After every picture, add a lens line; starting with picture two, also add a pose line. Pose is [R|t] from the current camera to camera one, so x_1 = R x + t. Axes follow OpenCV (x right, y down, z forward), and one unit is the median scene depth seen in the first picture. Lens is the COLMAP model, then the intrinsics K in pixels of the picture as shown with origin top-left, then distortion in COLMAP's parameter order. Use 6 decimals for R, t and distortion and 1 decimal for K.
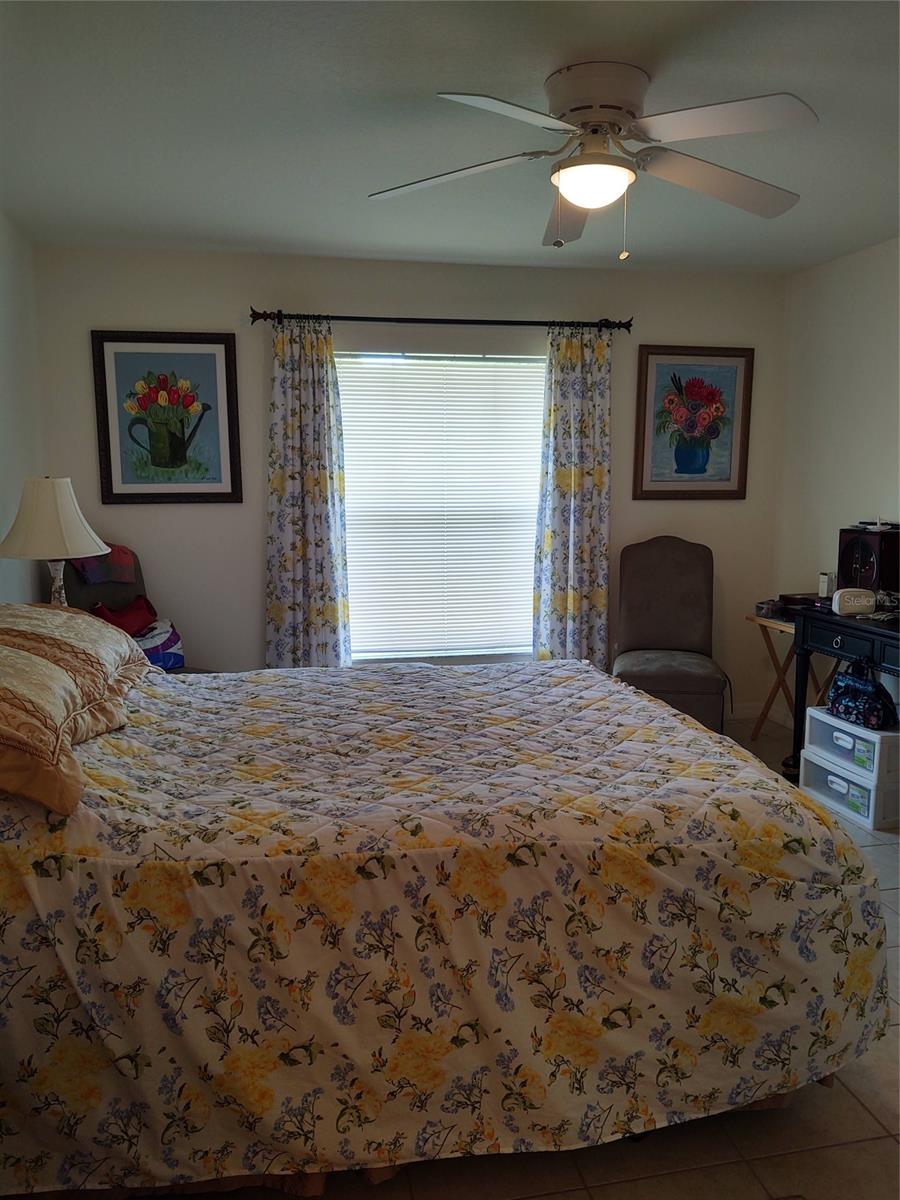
lens RADIAL K [[904.3, 0, 454.6], [0, 904.3, 598.1], [0, 0, 1]] dist [0.029035, -0.050980]
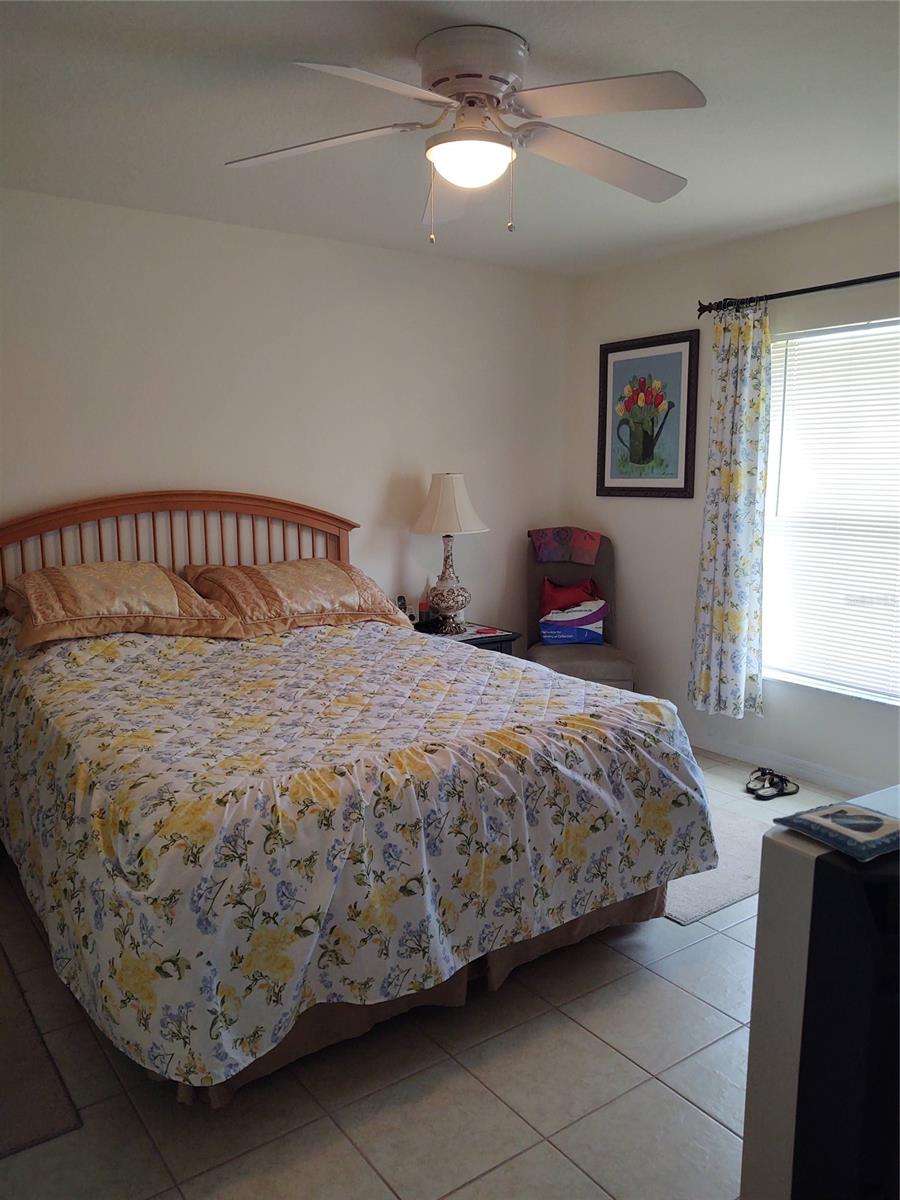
lens RADIAL K [[904.3, 0, 457.5], [0, 904.3, 605.8], [0, 0, 1]] dist [0.029035, -0.050980]
pose [[0.408469, 0.140433, -0.901904, 0.595715], [-0.122876, 0.987560, 0.098120, -0.056000], [0.904463, 0.070743, 0.420644, 0.361898]]
